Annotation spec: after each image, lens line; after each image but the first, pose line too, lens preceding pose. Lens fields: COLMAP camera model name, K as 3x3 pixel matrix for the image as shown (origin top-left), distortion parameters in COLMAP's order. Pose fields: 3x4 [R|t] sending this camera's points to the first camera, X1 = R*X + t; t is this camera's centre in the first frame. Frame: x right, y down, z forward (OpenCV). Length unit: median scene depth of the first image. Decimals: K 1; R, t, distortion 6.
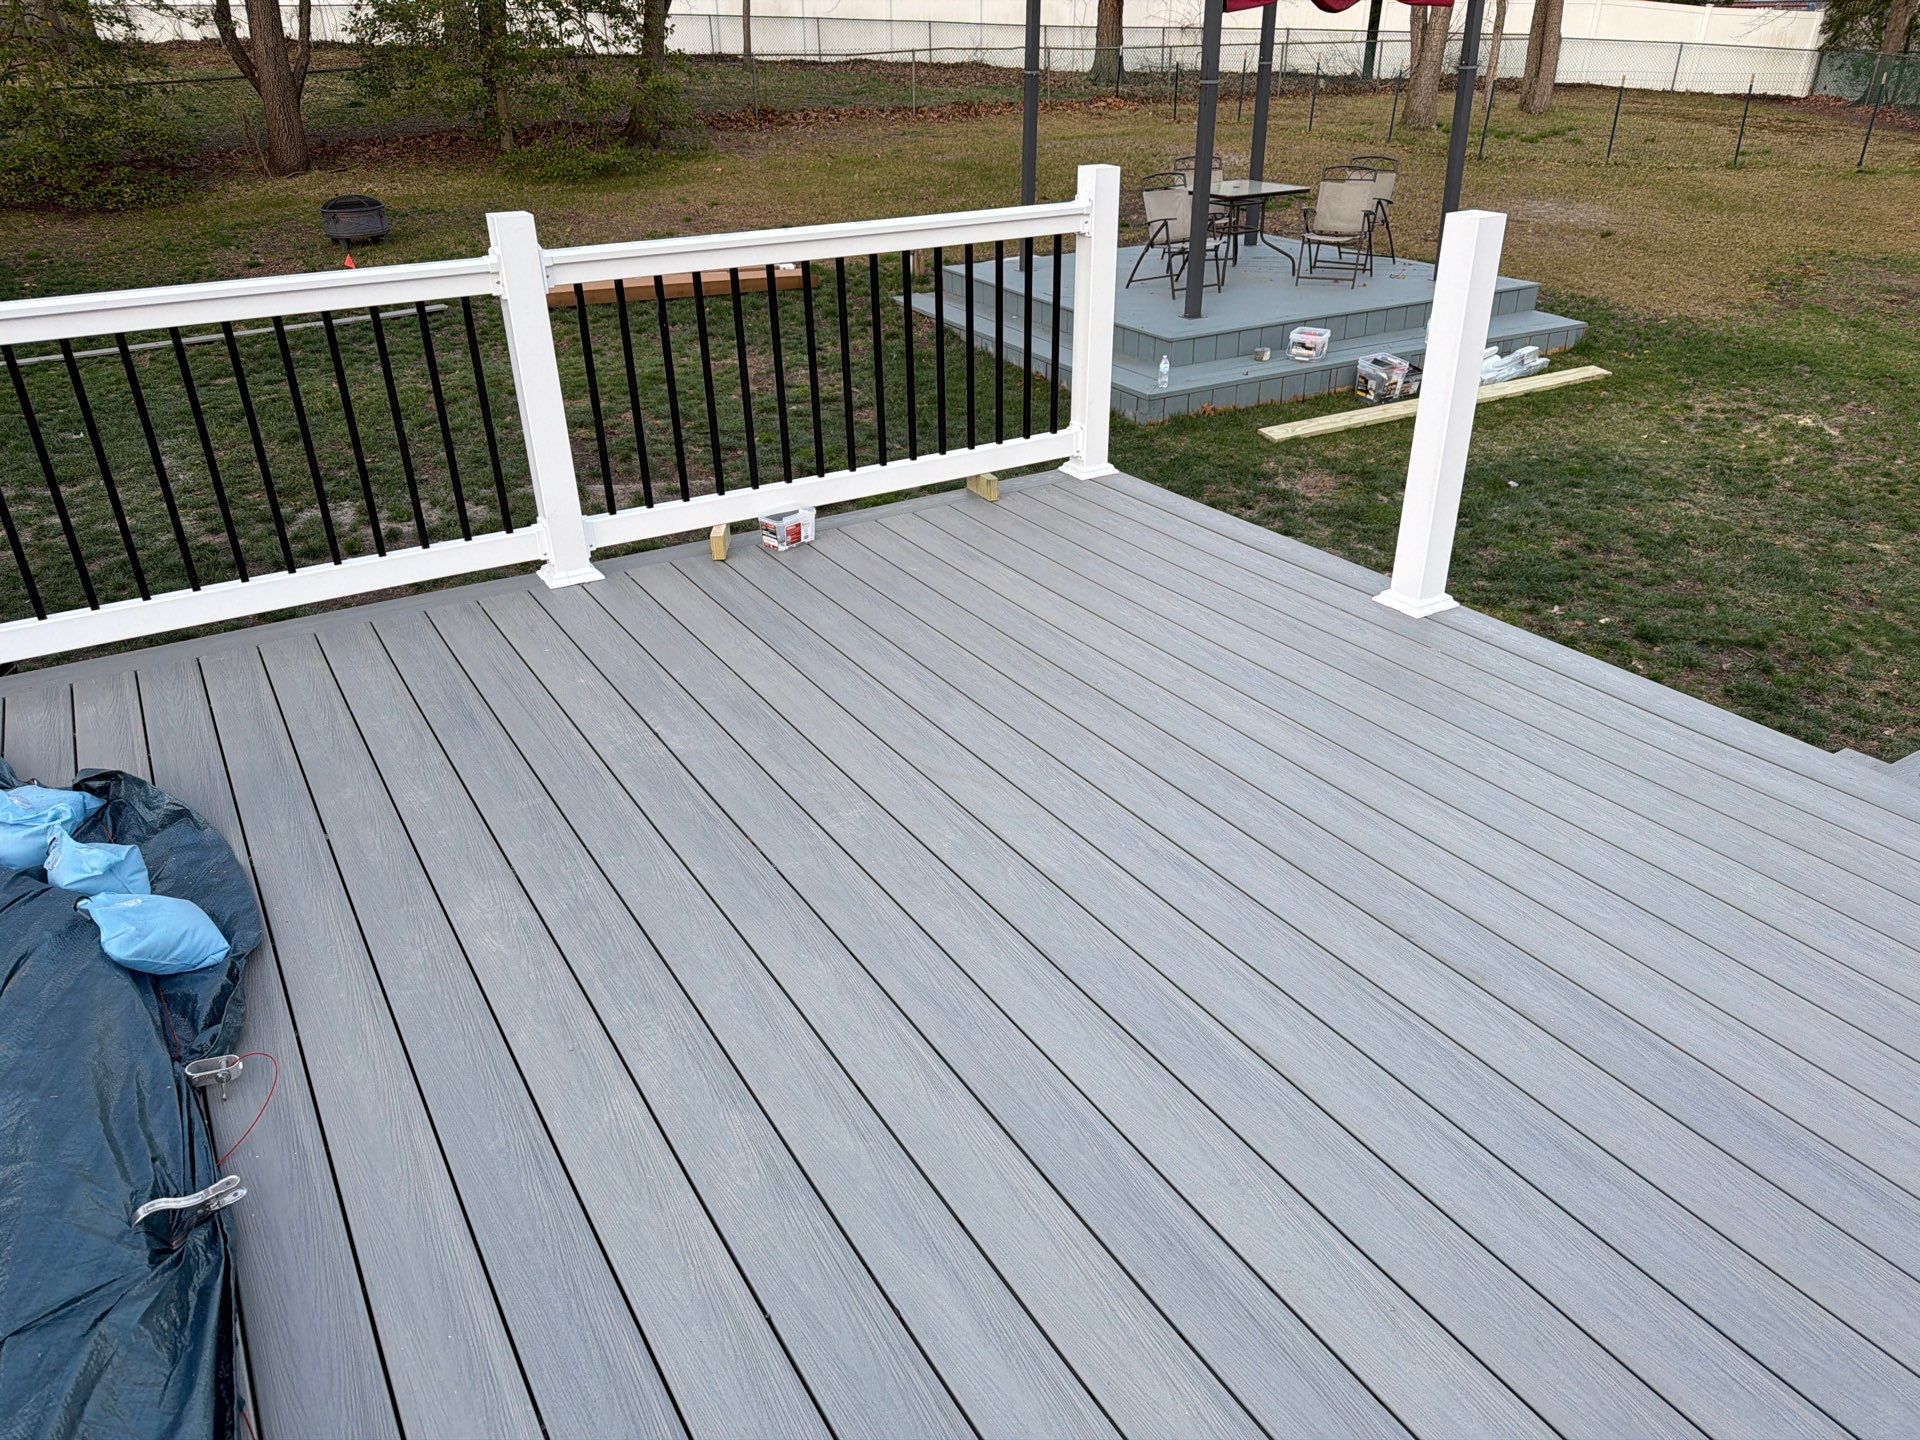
lens RADIAL K [[1367.9, 0, 947.2], [0, 1367.9, 715.3], [0, 0, 1]] dist [-0.003210, 0.004605]
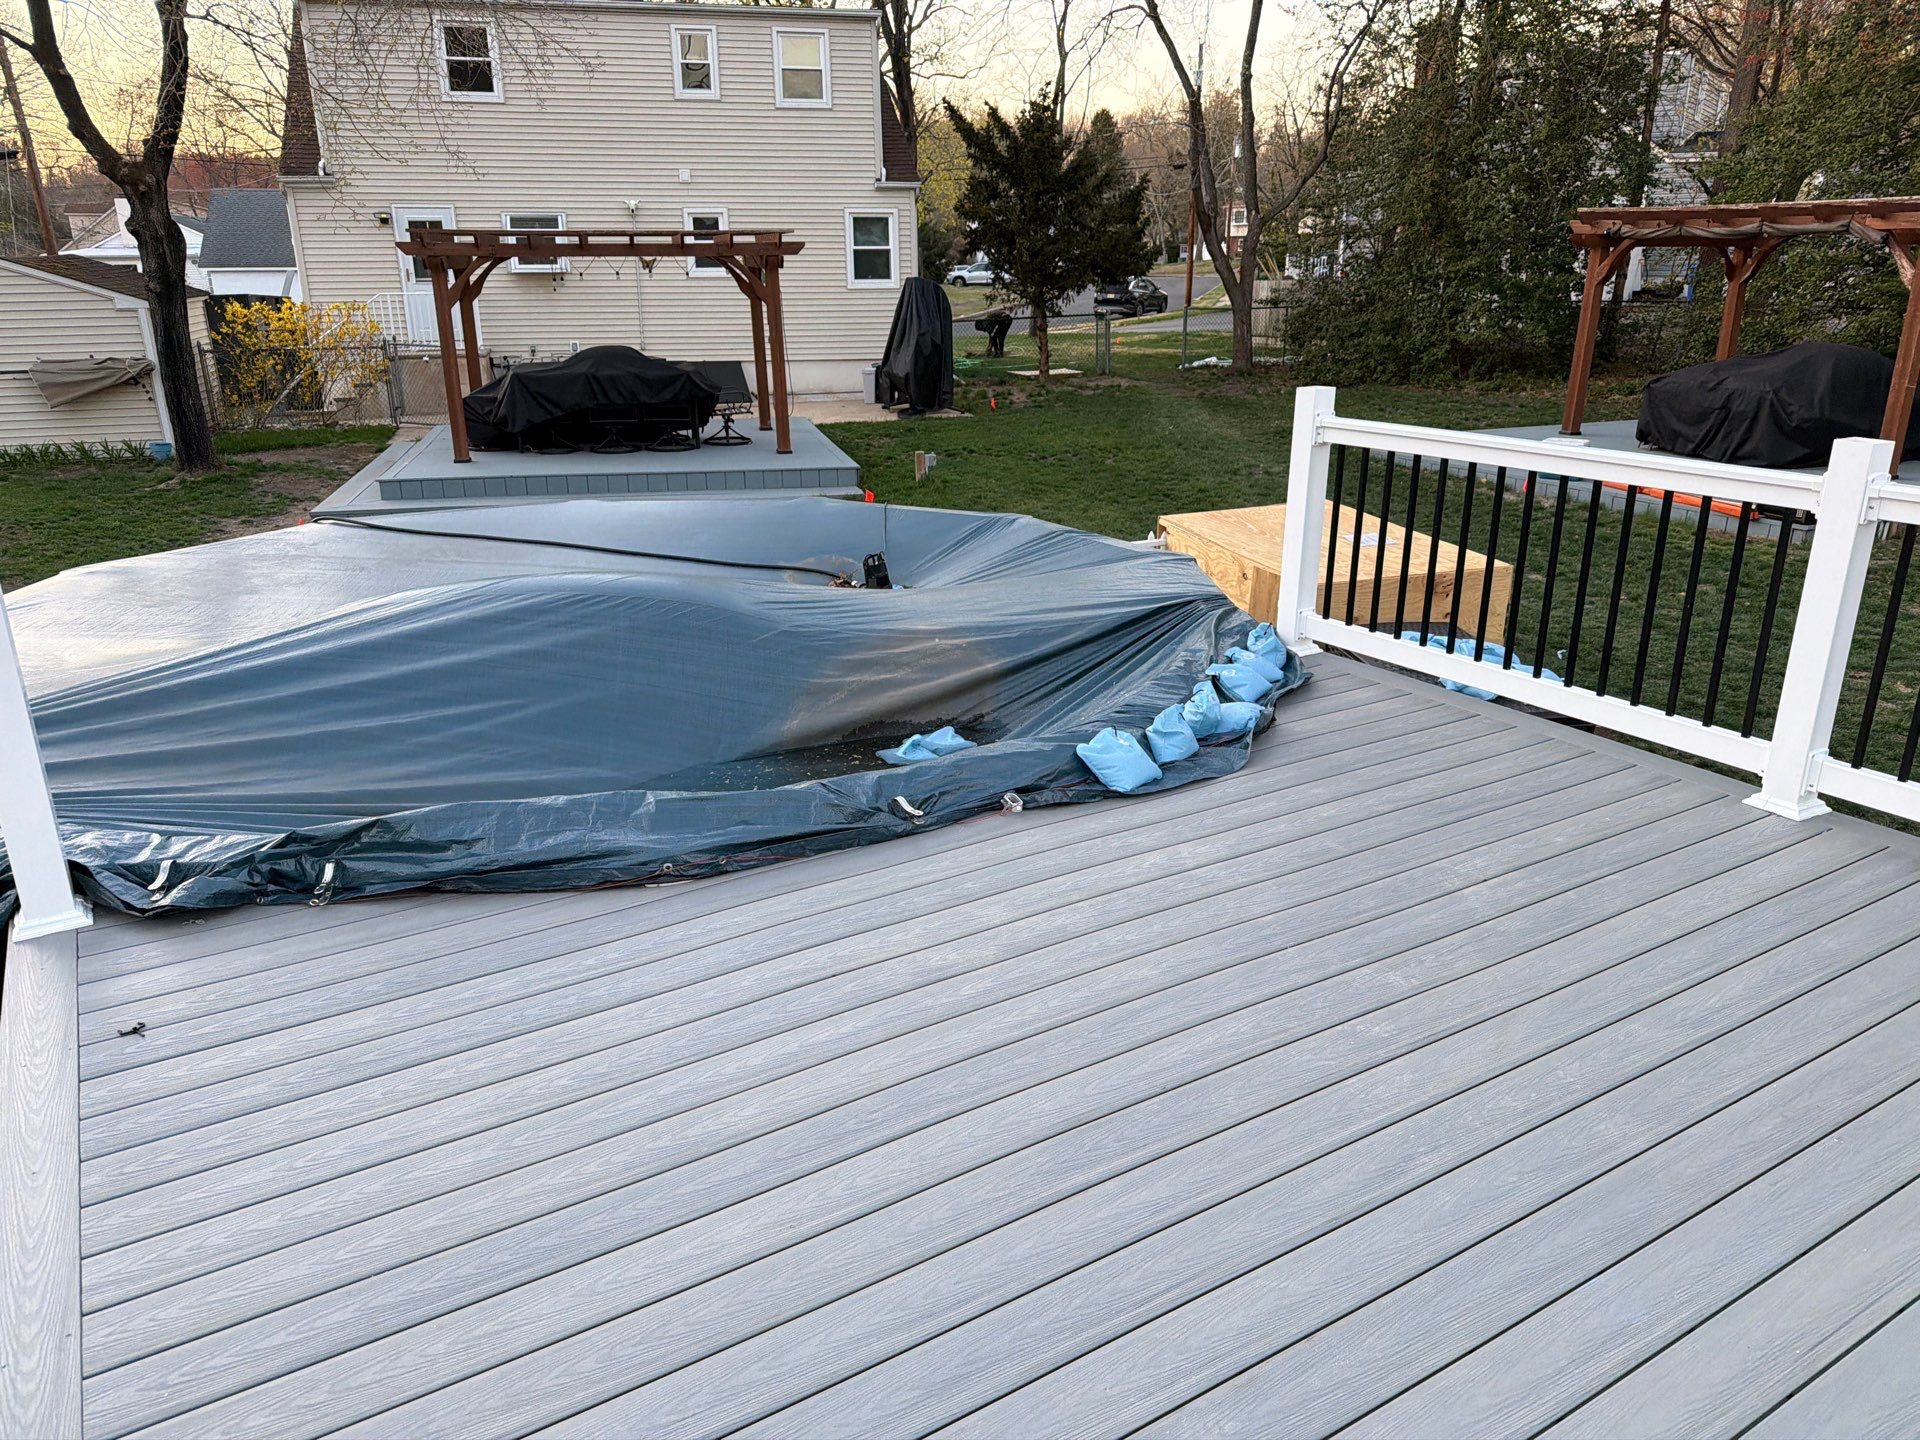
lens RADIAL K [[1367.9, 0, 958.9], [0, 1367.9, 738.9], [0, 0, 1]] dist [-0.003210, 0.004605]
pose [[0.017257, 0.342722, -0.939278, 0.659956], [-0.448805, 0.842116, 0.299024, -0.188038], [0.893463, 0.416393, 0.168348, 0.347167]]
